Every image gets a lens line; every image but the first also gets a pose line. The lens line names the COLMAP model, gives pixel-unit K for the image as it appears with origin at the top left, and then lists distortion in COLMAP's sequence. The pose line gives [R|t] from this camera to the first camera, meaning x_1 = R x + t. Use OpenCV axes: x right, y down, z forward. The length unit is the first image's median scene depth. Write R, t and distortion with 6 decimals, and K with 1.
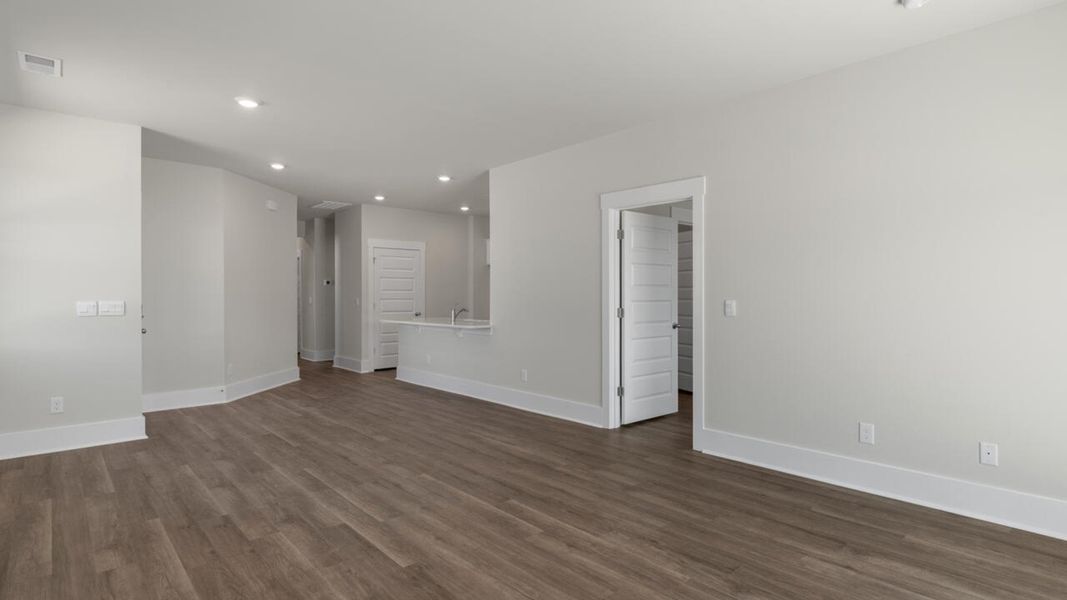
lens RADIAL K [[539.9, 0, 533.5], [0, 539.9, 300.0], [0, 0, 1]] dist [0.000956, 0.000221]
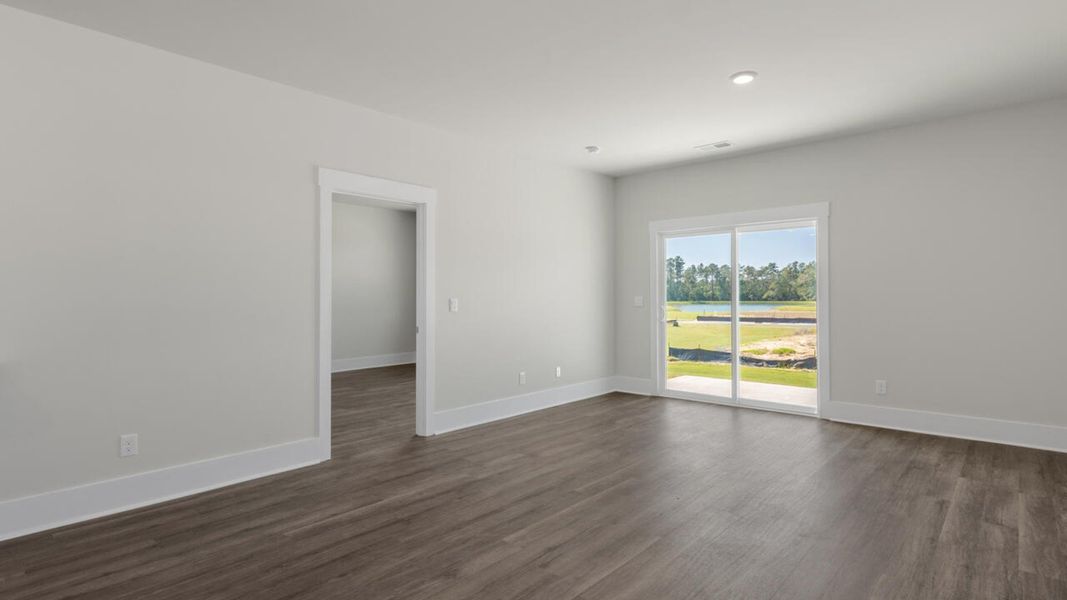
lens RADIAL K [[537.5, 0, 534.7], [0, 537.5, 295.5], [0, 0, 1]] dist [-0.000157, 0.000347]
pose [[-0.103367, 0.000187, 0.994643, -0.987118], [0.013789, 0.999904, 0.001245, -0.005363], [-0.994548, 0.013843, -0.103359, 1.098251]]
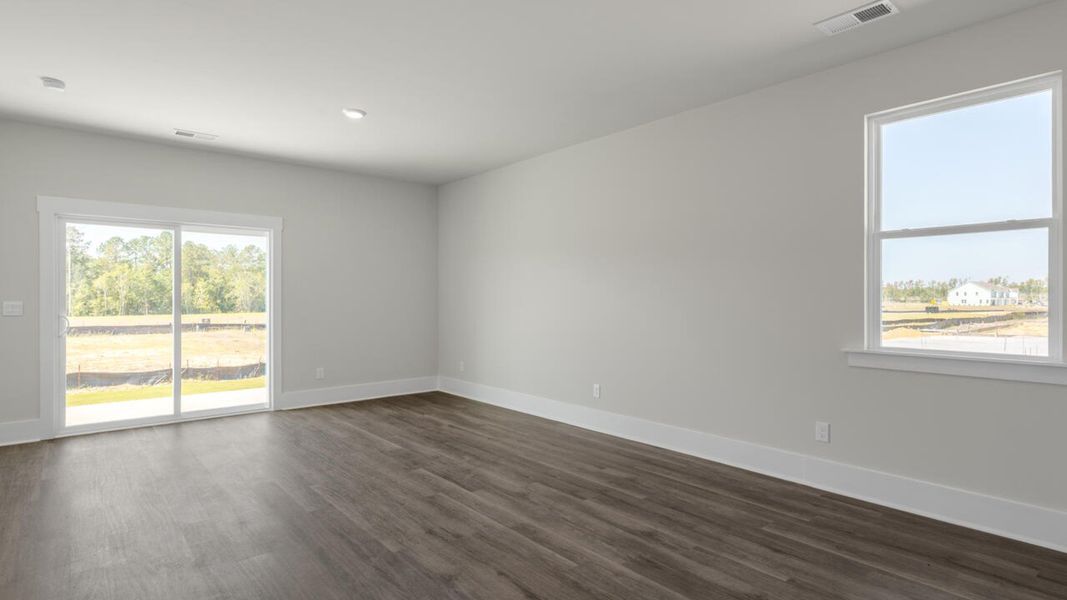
lens RADIAL K [[539.9, 0, 533.5], [0, 539.9, 300.0], [0, 0, 1]] dist [0.000956, 0.000221]
pose [[-0.999686, -0.001804, 0.024981, -0.428115], [-0.001545, 0.999945, 0.010393, -0.011274], [-0.024999, 0.010351, -0.999634, 1.805122]]
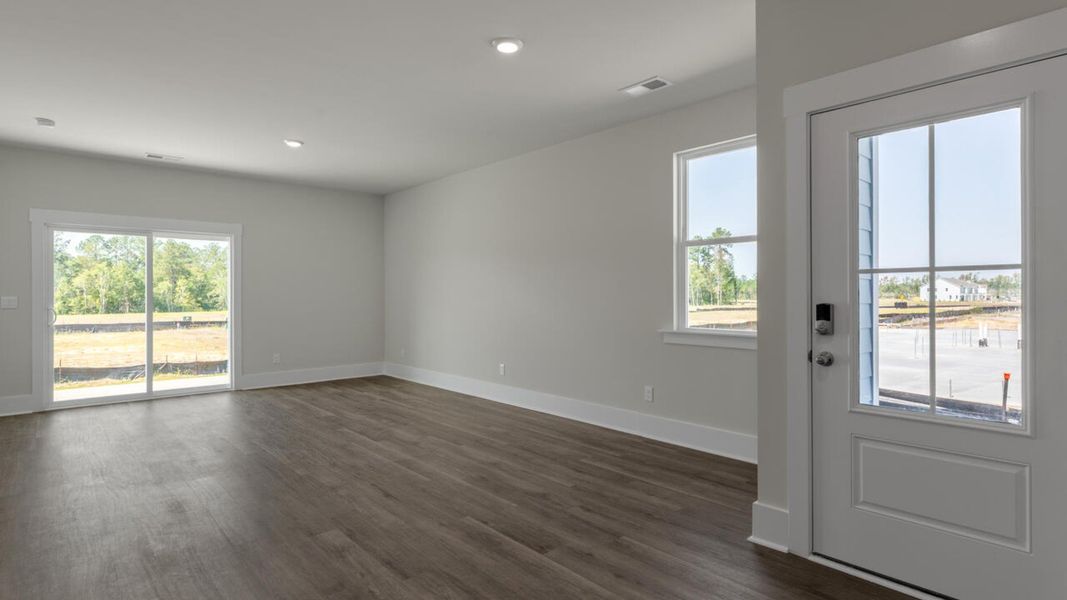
lens RADIAL K [[537.5, 0, 534.7], [0, 537.5, 295.5], [0, 0, 1]] dist [-0.000157, 0.000347]
pose [[-0.999998, 0.001456, -0.001595, -0.660389], [0.001445, 0.999973, 0.007264, -0.005379], [0.001605, 0.007262, -0.999972, 2.092366]]
